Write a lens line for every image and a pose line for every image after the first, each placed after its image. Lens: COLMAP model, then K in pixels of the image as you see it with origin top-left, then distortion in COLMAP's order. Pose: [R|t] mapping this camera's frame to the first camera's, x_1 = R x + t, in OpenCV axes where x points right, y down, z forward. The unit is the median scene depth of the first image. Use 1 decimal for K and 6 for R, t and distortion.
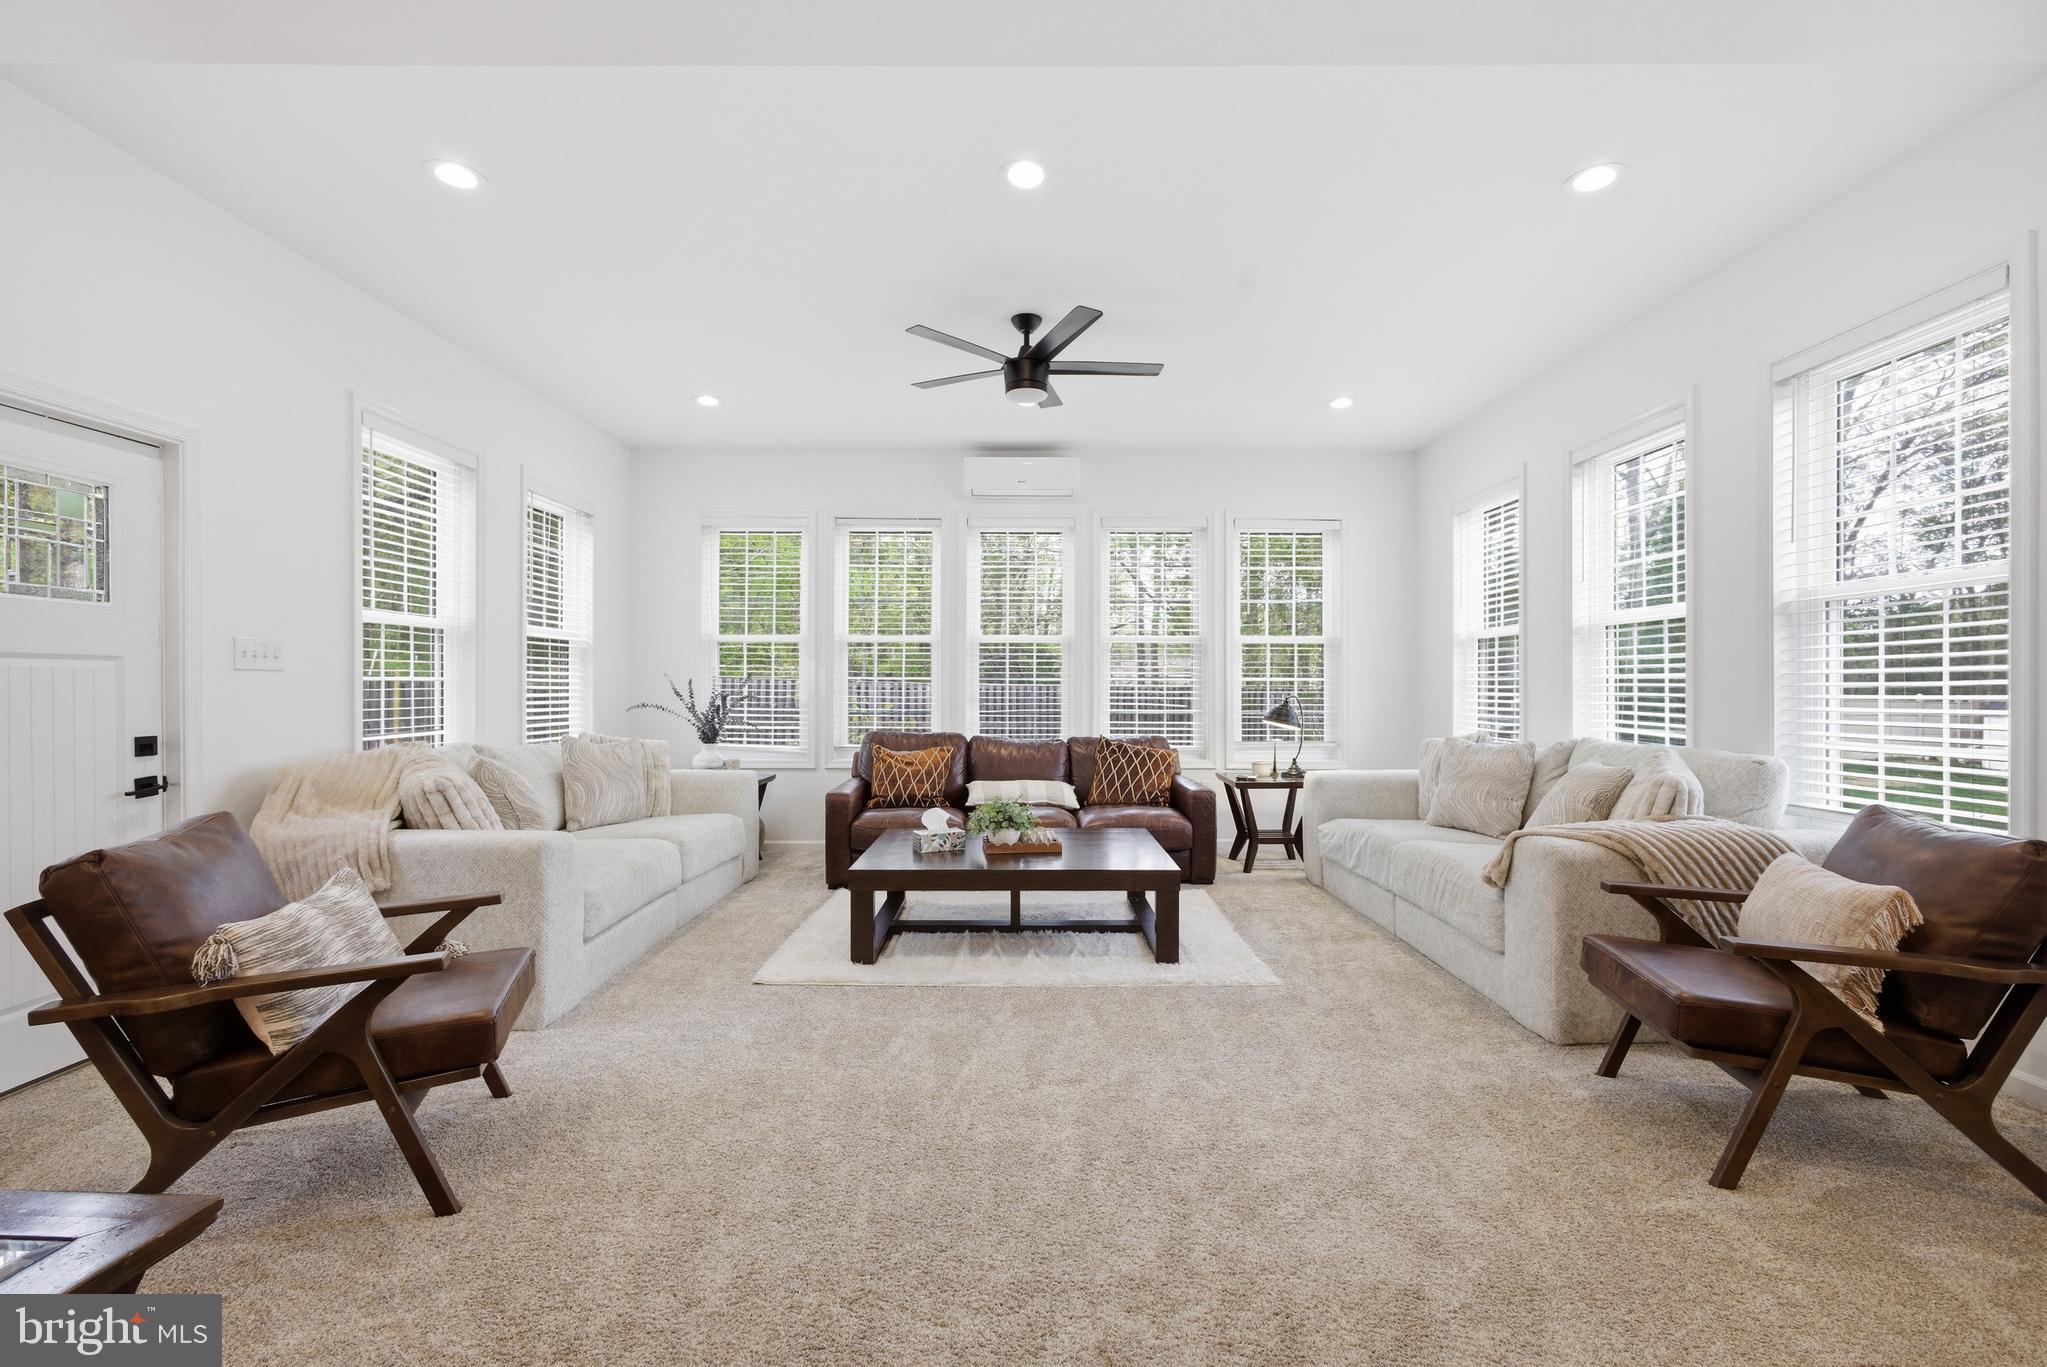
lens RADIAL K [[875.5, 0, 1019.8], [0, 875.5, 685.2], [0, 0, 1]] dist [-0.006653, 0.003197]
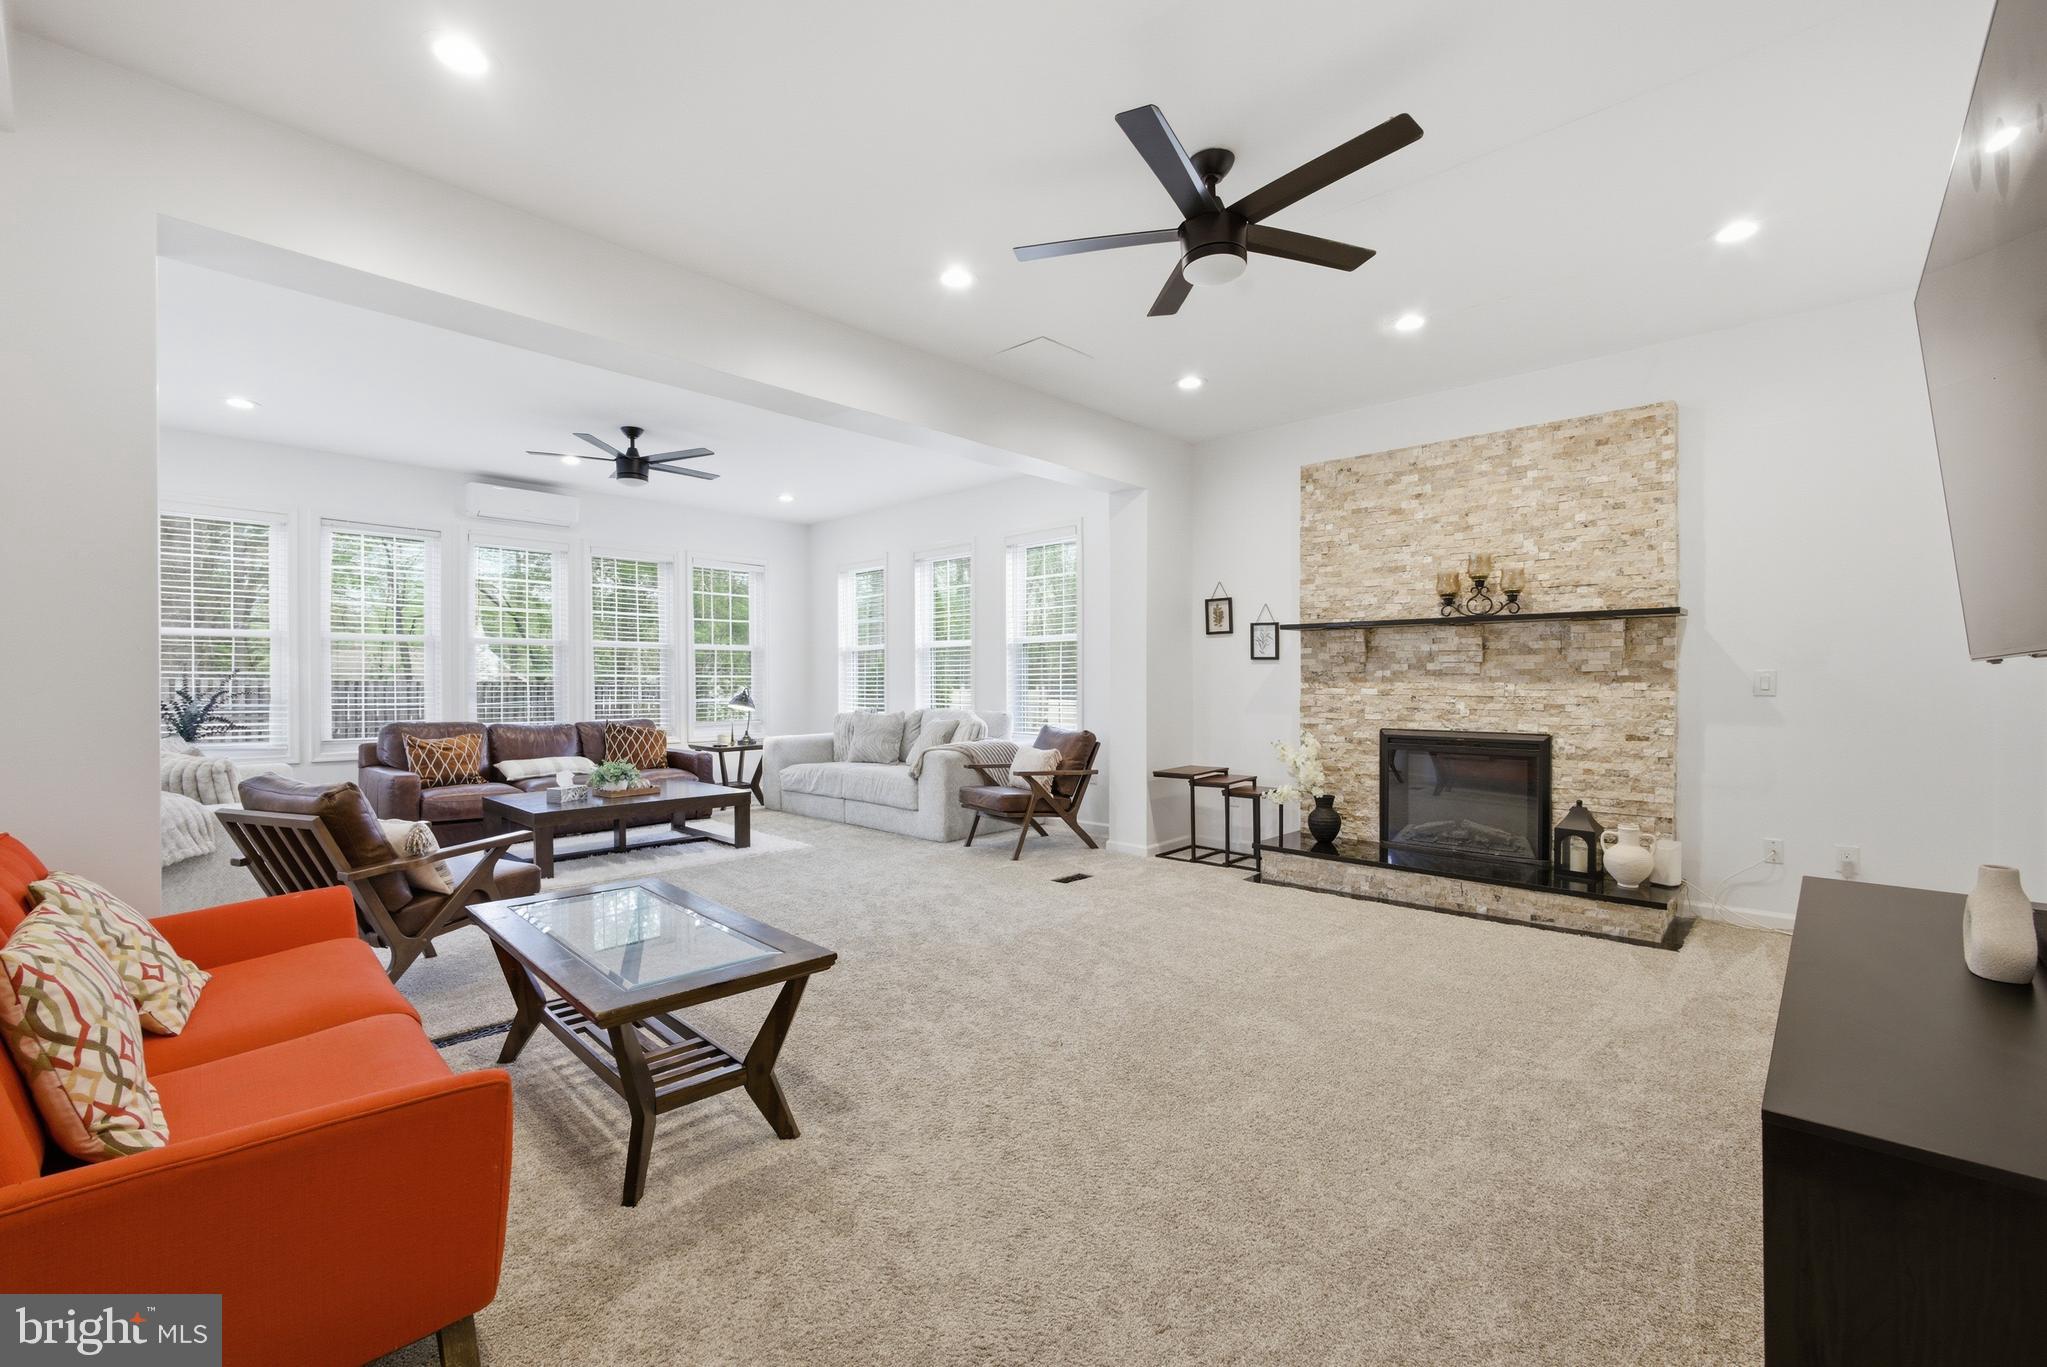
lens RADIAL K [[864.7, 0, 1032.9], [0, 864.7, 678.7], [0, 0, 1]] dist [-0.002712, -0.000145]
pose [[0.676829, -0.000183, 0.736141, -0.580202], [0.000659, 1.000000, -0.000357, -0.002754], [-0.736140, 0.000727, 0.676829, -0.446620]]
